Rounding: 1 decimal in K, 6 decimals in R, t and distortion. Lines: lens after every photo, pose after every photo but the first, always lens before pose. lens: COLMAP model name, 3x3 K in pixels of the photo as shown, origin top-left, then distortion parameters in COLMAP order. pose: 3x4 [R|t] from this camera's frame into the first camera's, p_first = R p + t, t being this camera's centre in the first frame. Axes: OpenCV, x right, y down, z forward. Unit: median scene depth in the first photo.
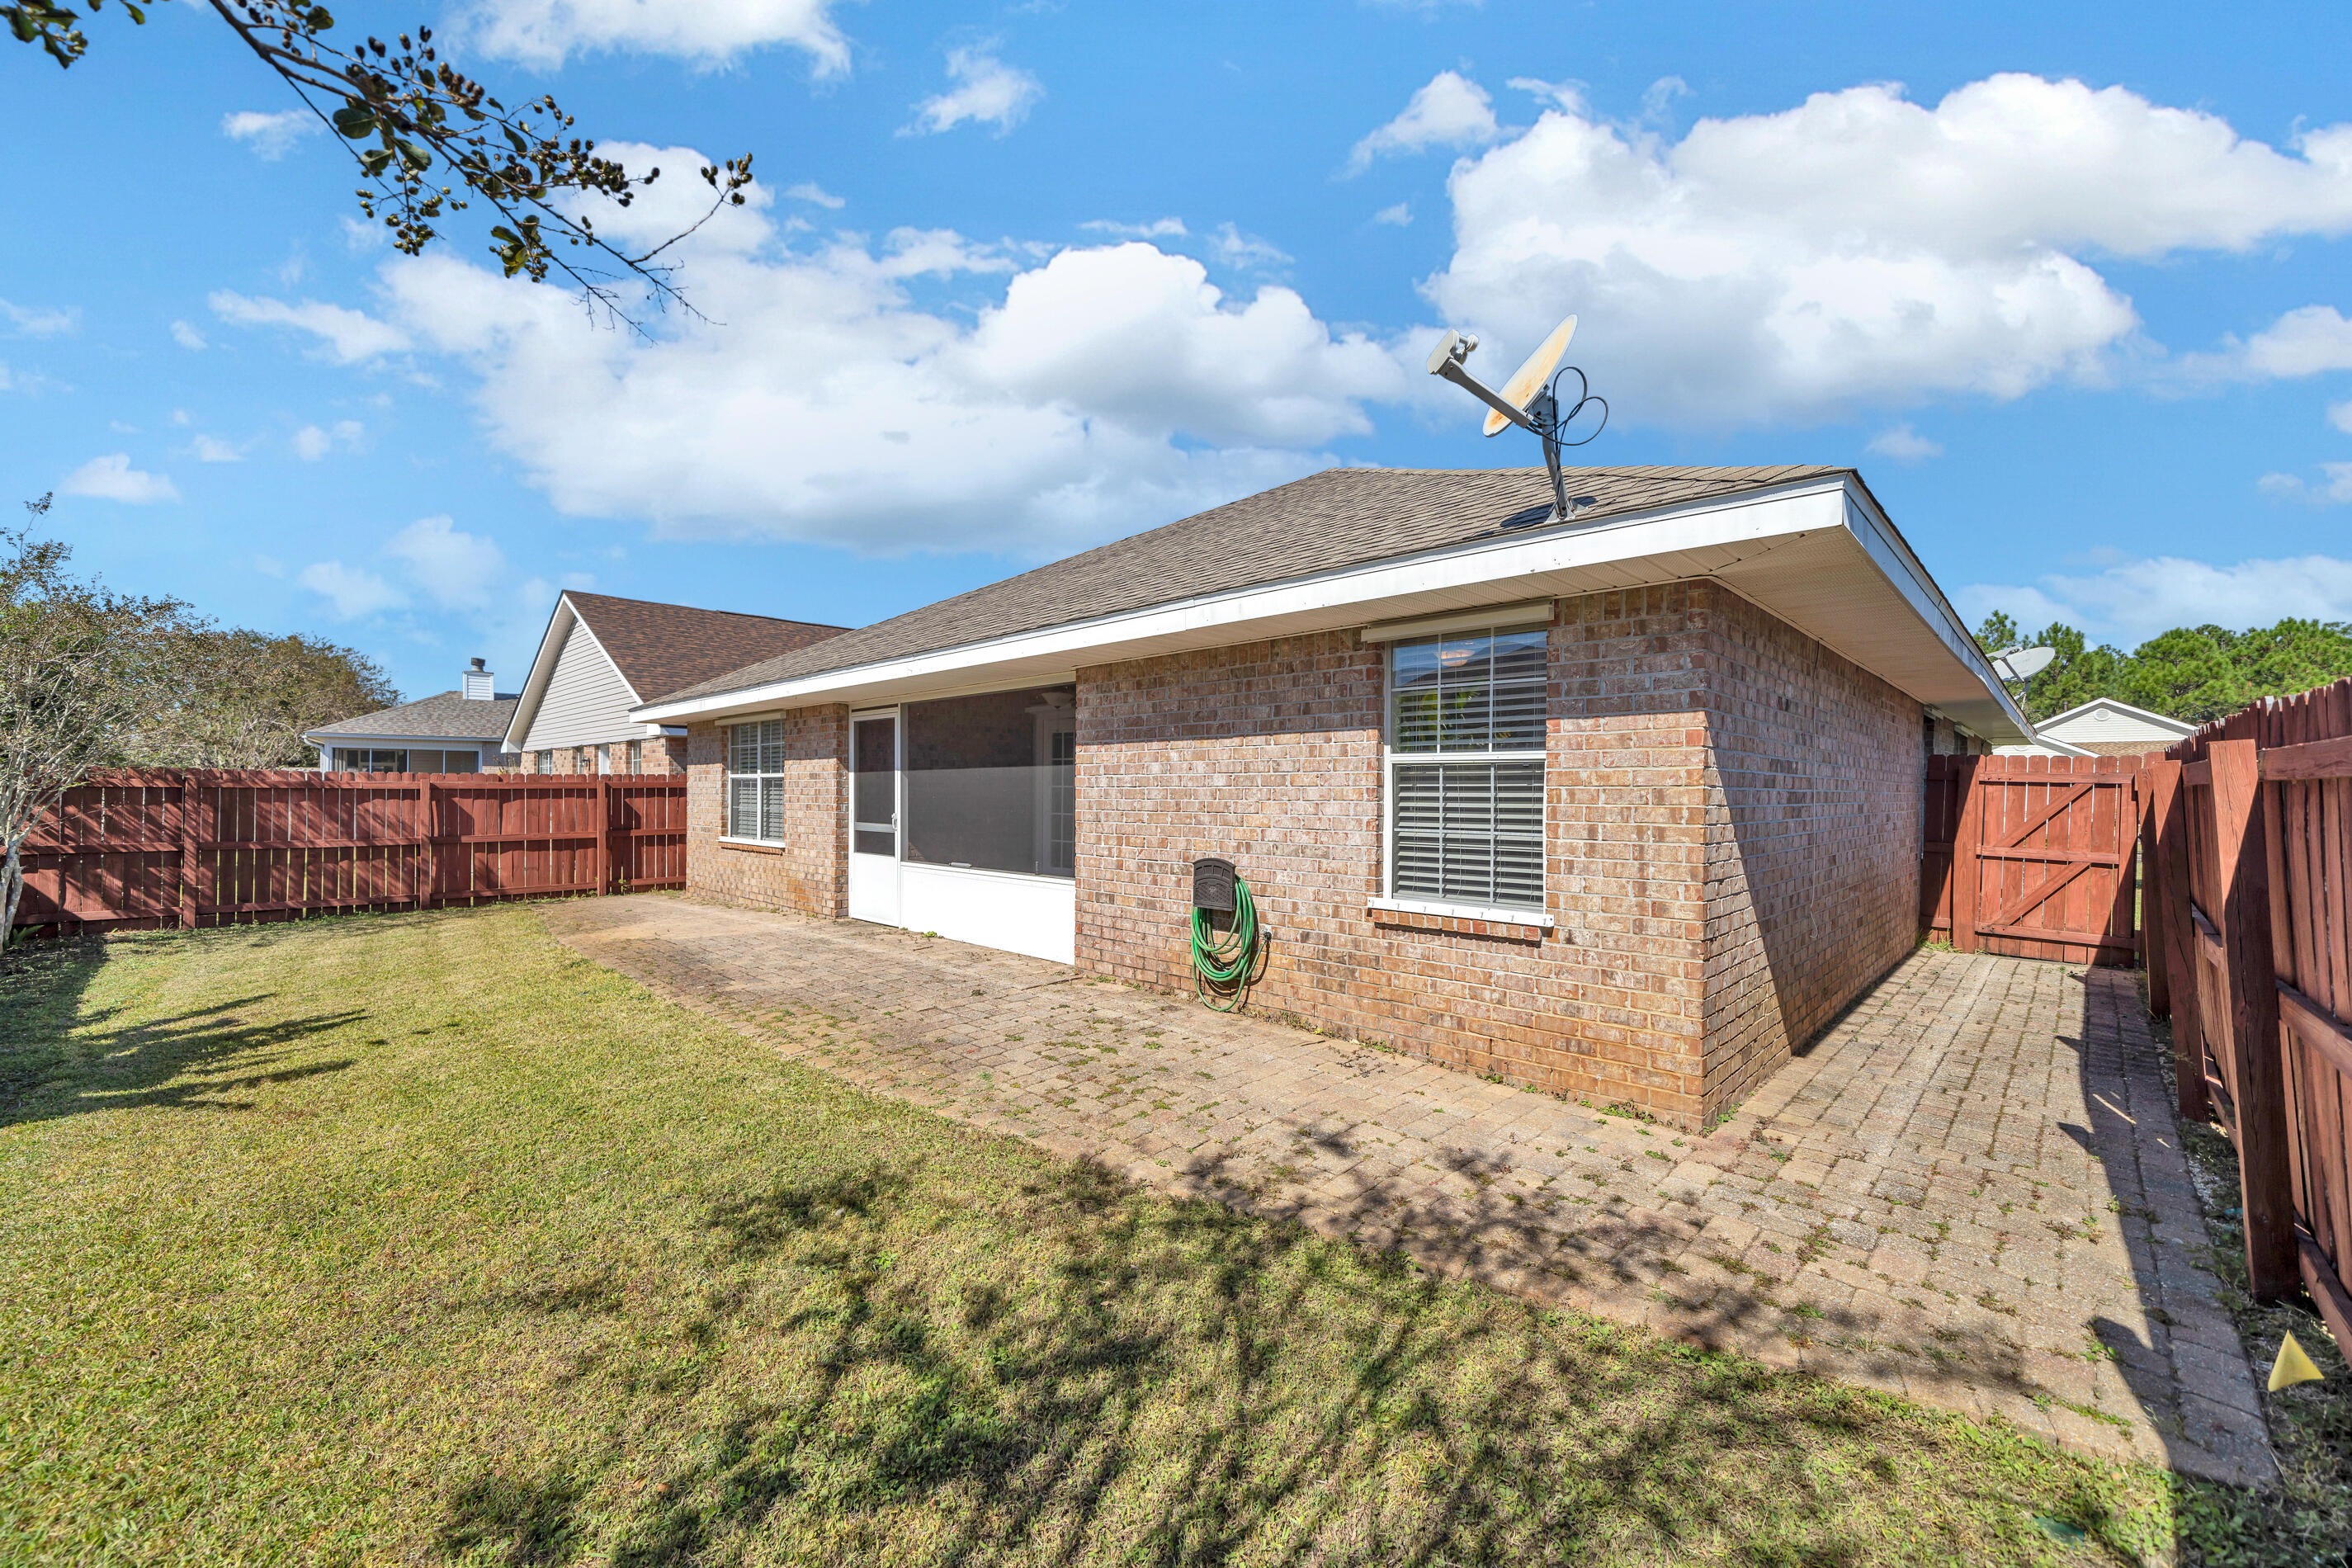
lens RADIAL K [[926.3, 0, 1155.9], [0, 926.3, 790.1], [0, 0, 1]] dist [-0.002760, -0.000148]
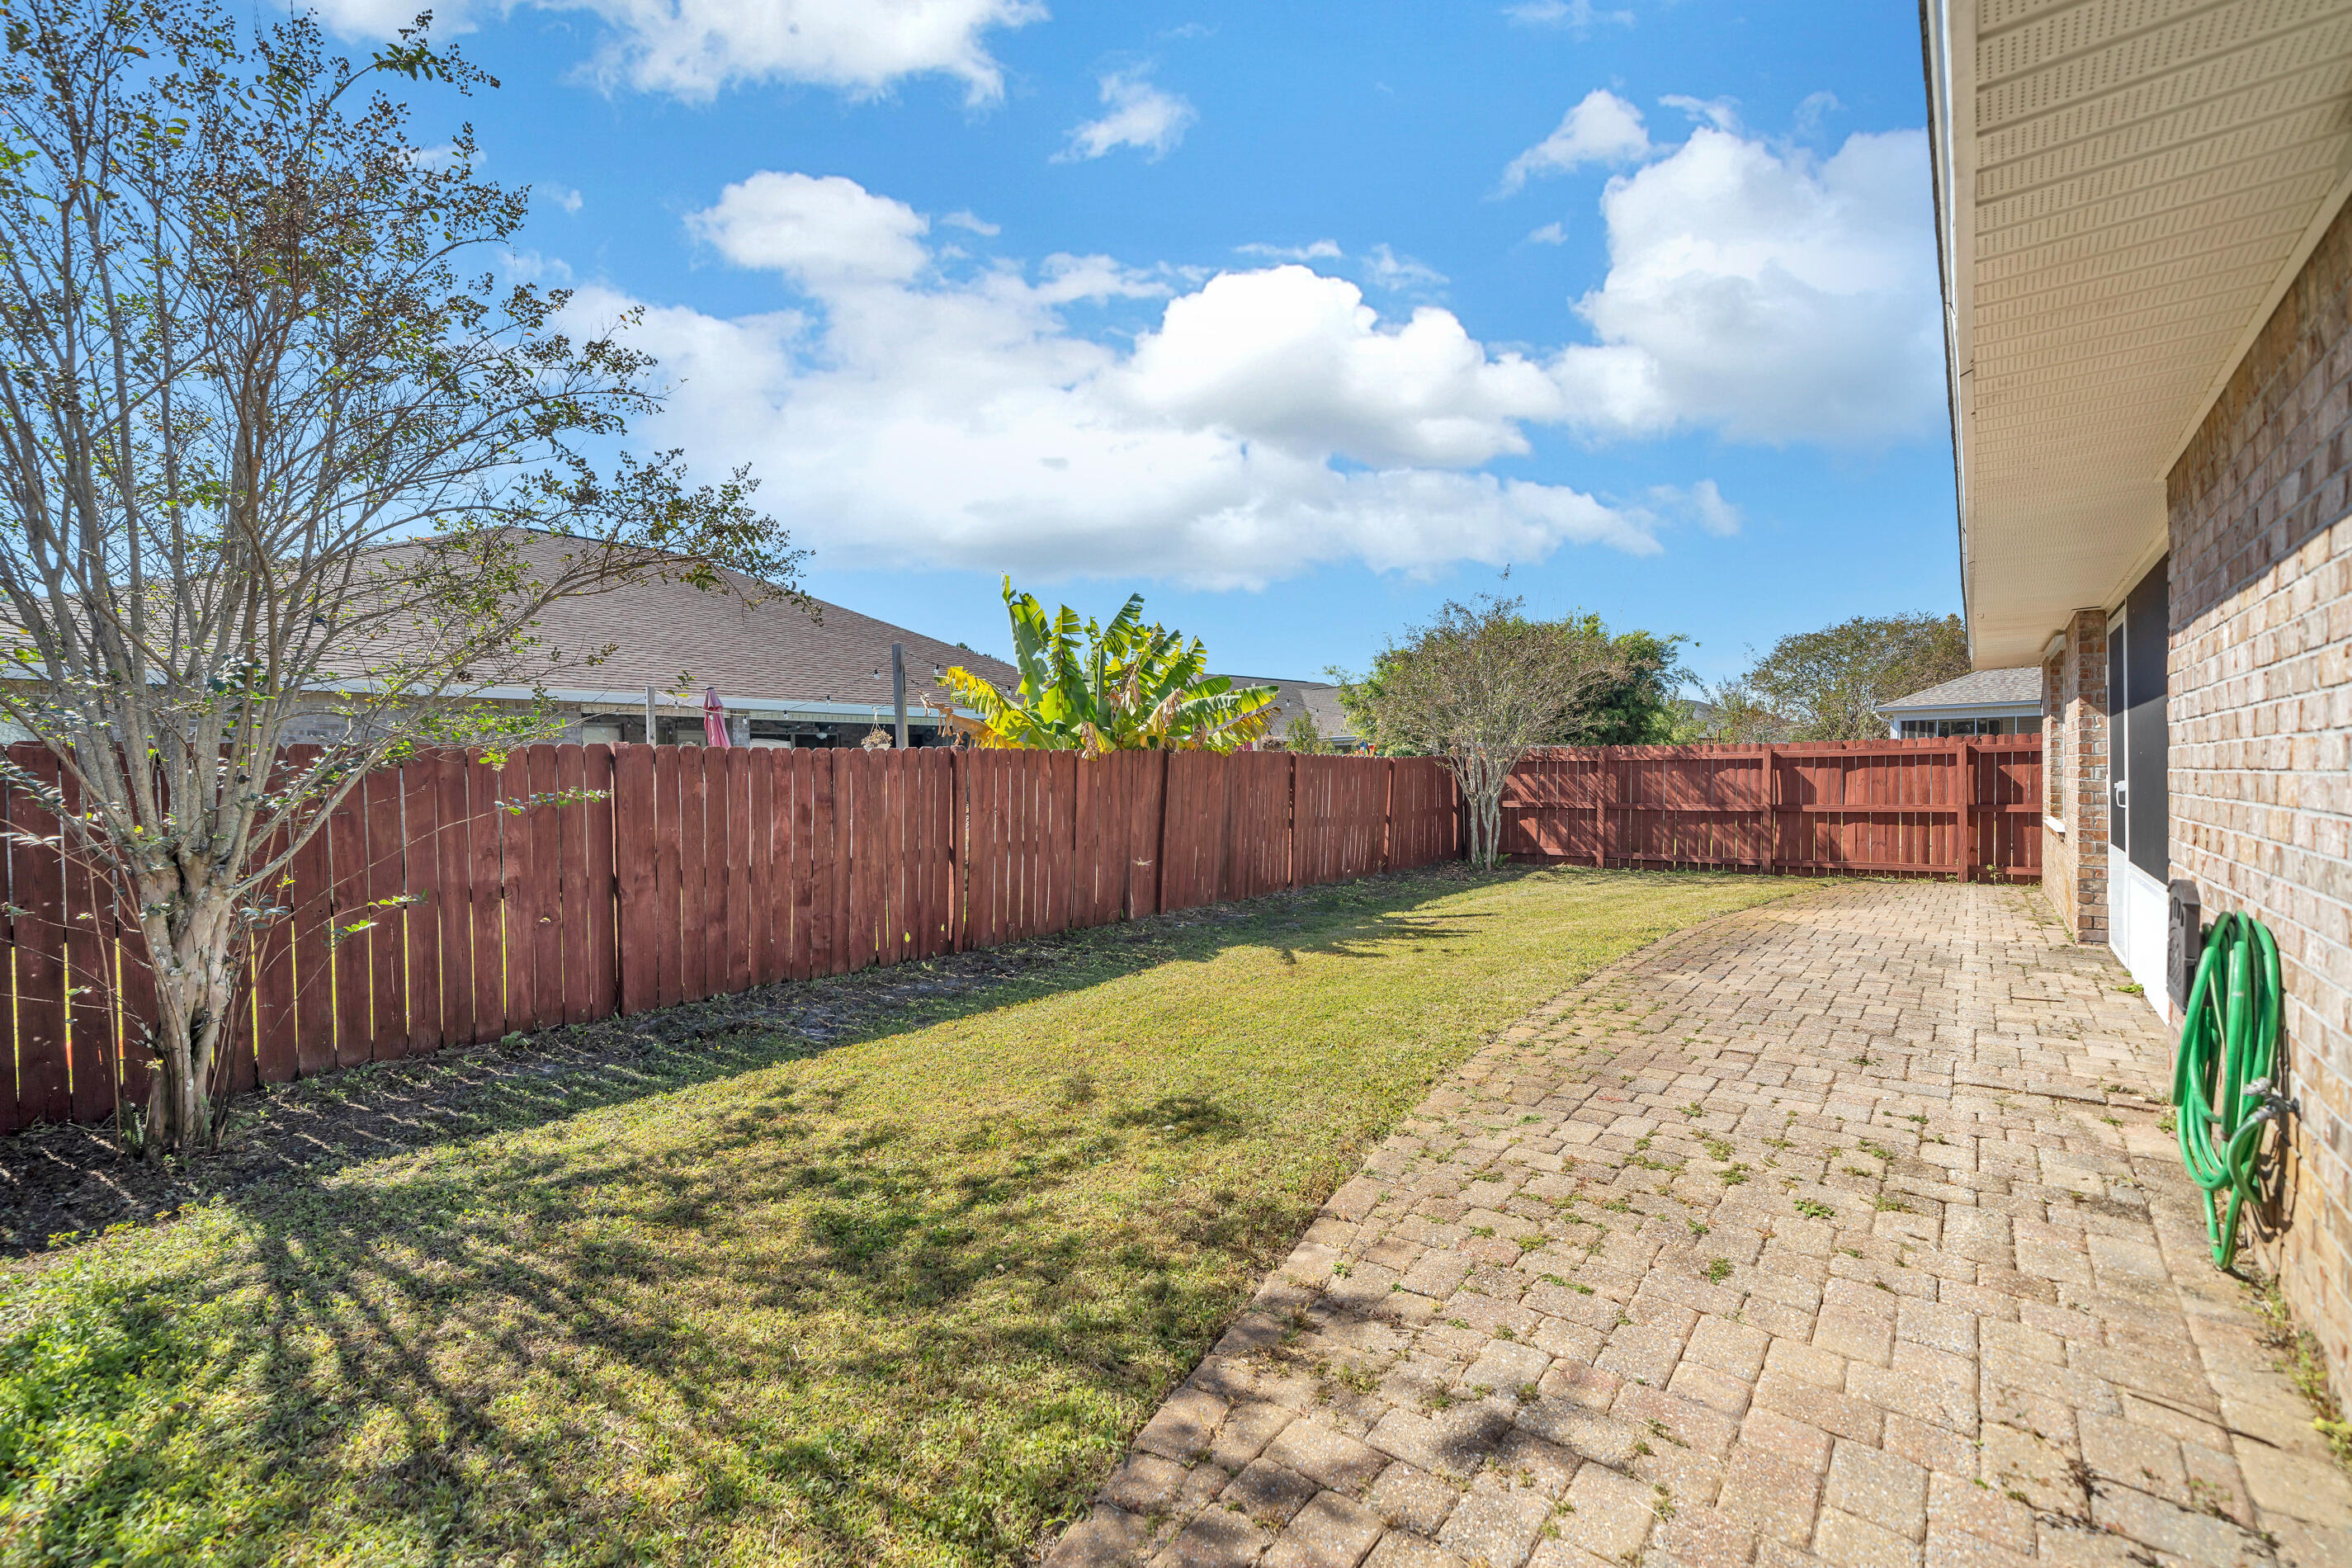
lens RADIAL K [[926.3, 0, 1157.5], [0, 926.3, 781.1], [0, 0, 1]] dist [-0.002760, -0.000148]
pose [[0.073905, 0.002555, -0.997262, 0.423335], [0.015808, 0.999868, 0.003733, 0.019311], [0.997140, -0.016040, 0.073855, 0.501904]]
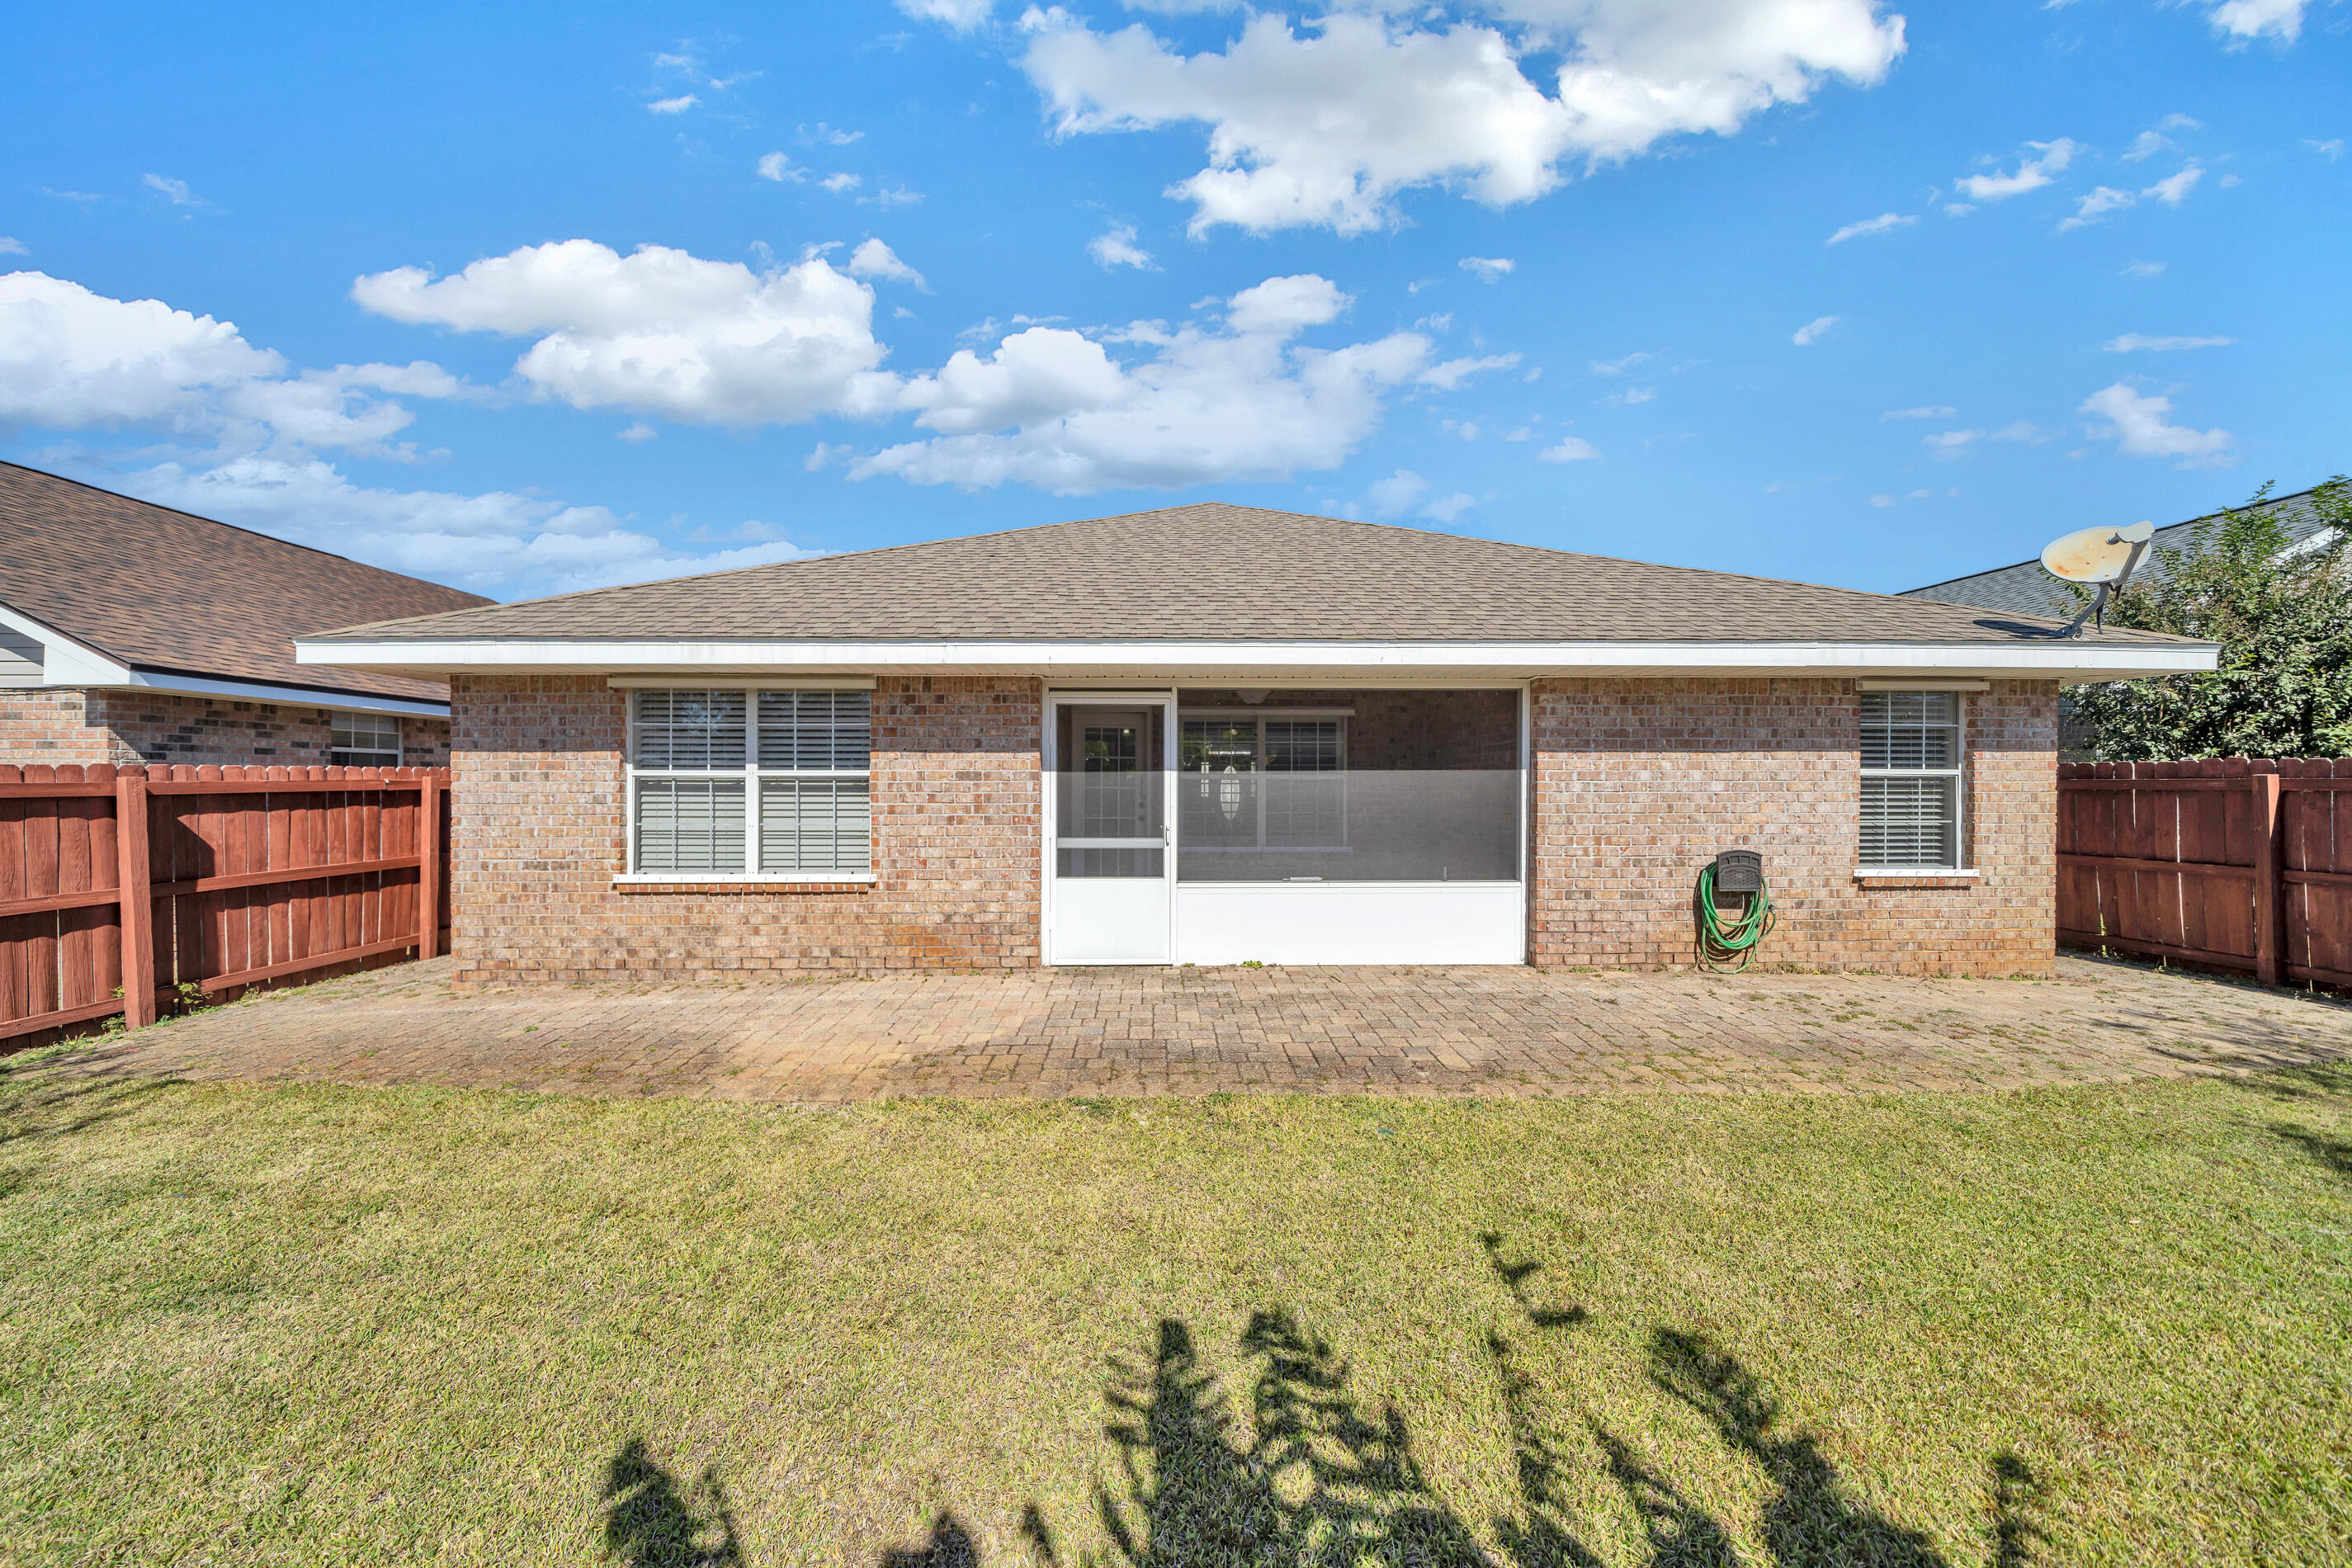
lens RADIAL K [[824.3, 0, 1170.5], [0, 824.3, 782.1], [0, 0, 1]] dist [-0.005776, 0.000025]
pose [[0.692605, -0.006935, 0.721283, -1.256760], [0.001272, 0.999964, 0.008393, -0.027303], [-0.721316, -0.004895, 0.692589, 0.793506]]
